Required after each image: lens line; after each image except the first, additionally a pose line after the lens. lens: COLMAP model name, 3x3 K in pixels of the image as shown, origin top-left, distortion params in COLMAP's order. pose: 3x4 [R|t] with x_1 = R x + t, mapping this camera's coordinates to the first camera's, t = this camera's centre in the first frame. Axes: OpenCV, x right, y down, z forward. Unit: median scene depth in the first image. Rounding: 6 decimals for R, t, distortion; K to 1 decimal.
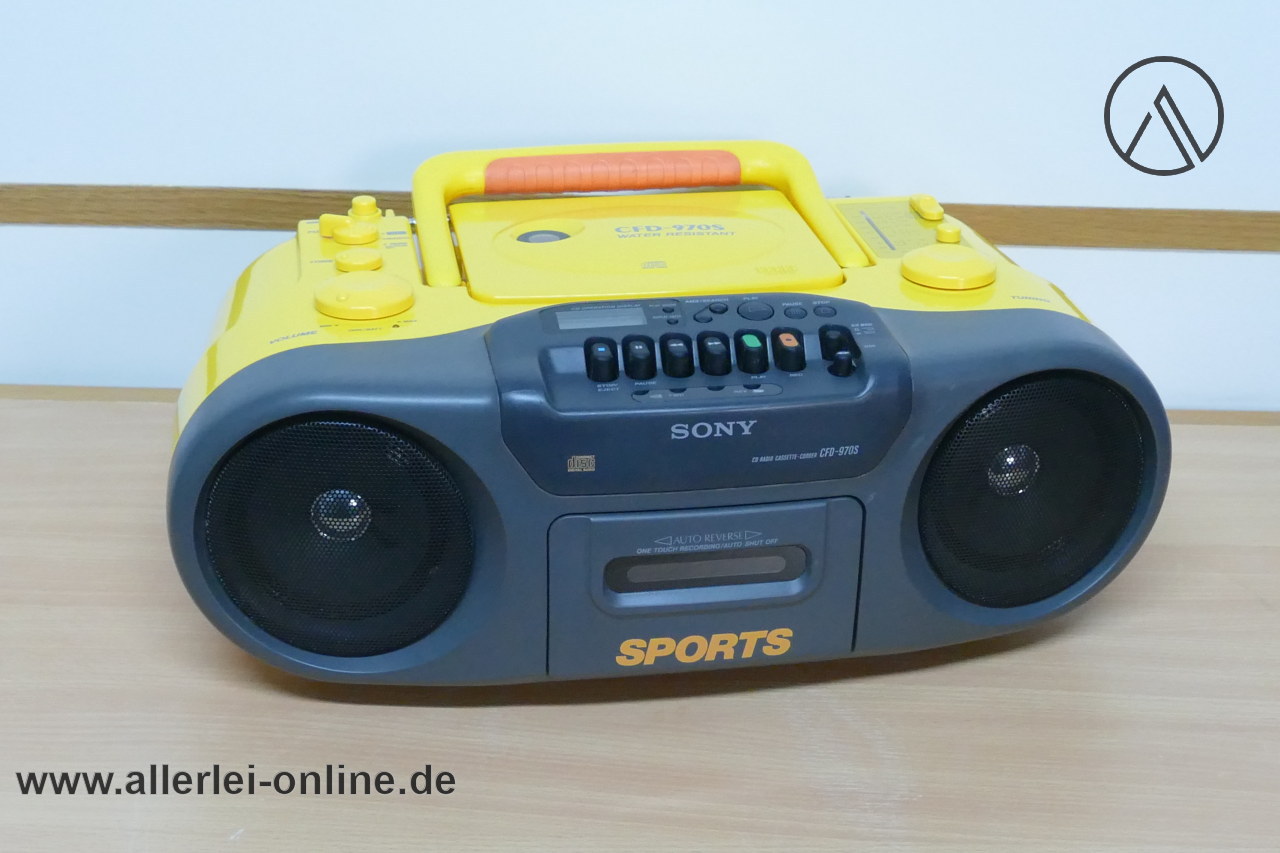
lens RADIAL K [[2050.9, 0, 640.0], [0, 2050.9, 426.5], [0, 0, 1]] dist [0.020348, 0.029192]
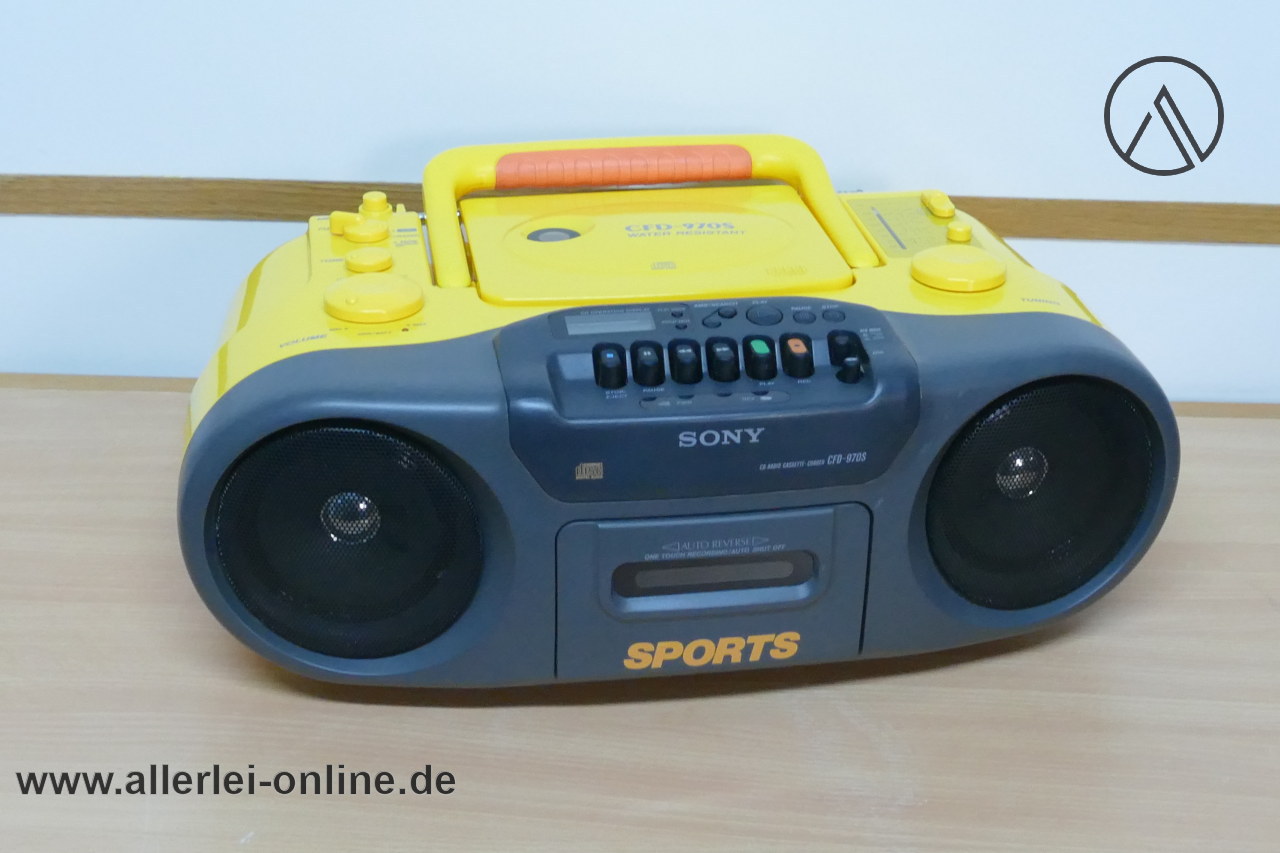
lens RADIAL K [[2050.9, 0, 640.0], [0, 2050.9, 426.5], [0, 0, 1]] dist [0.020348, 0.029192]
pose [[0.999955, 0.003113, -0.008949, 0.004847], [-0.002886, 0.999675, 0.025328, -0.027601], [0.009025, -0.025301, 0.999639, -0.002087]]
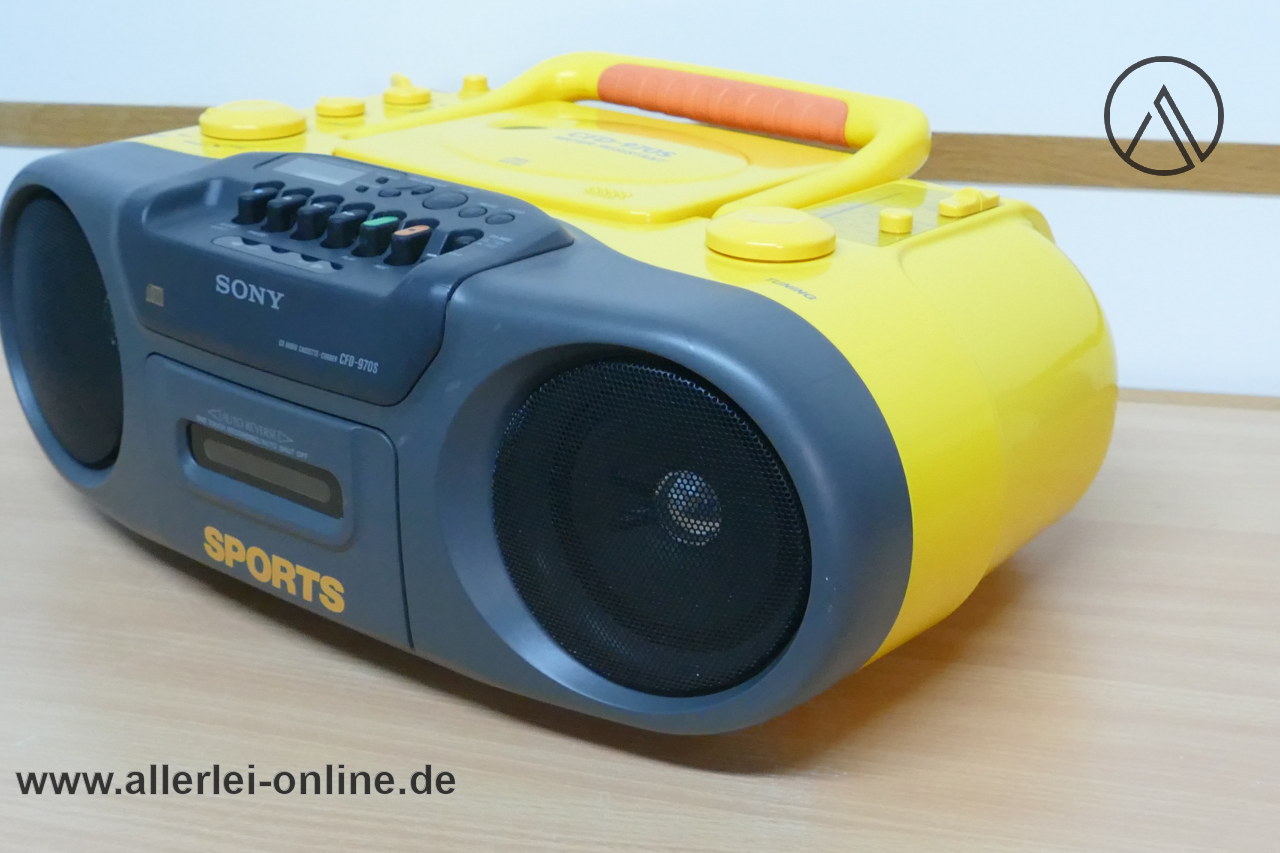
lens RADIAL K [[2050.9, 0, 640.0], [0, 2050.9, 426.5], [0, 0, 1]] dist [0.020348, 0.029192]
pose [[0.641398, 0.260649, -0.721575, 0.719513], [-0.320095, 0.945665, 0.057068, -0.043283], [0.697243, 0.194369, 0.689980, 0.516462]]
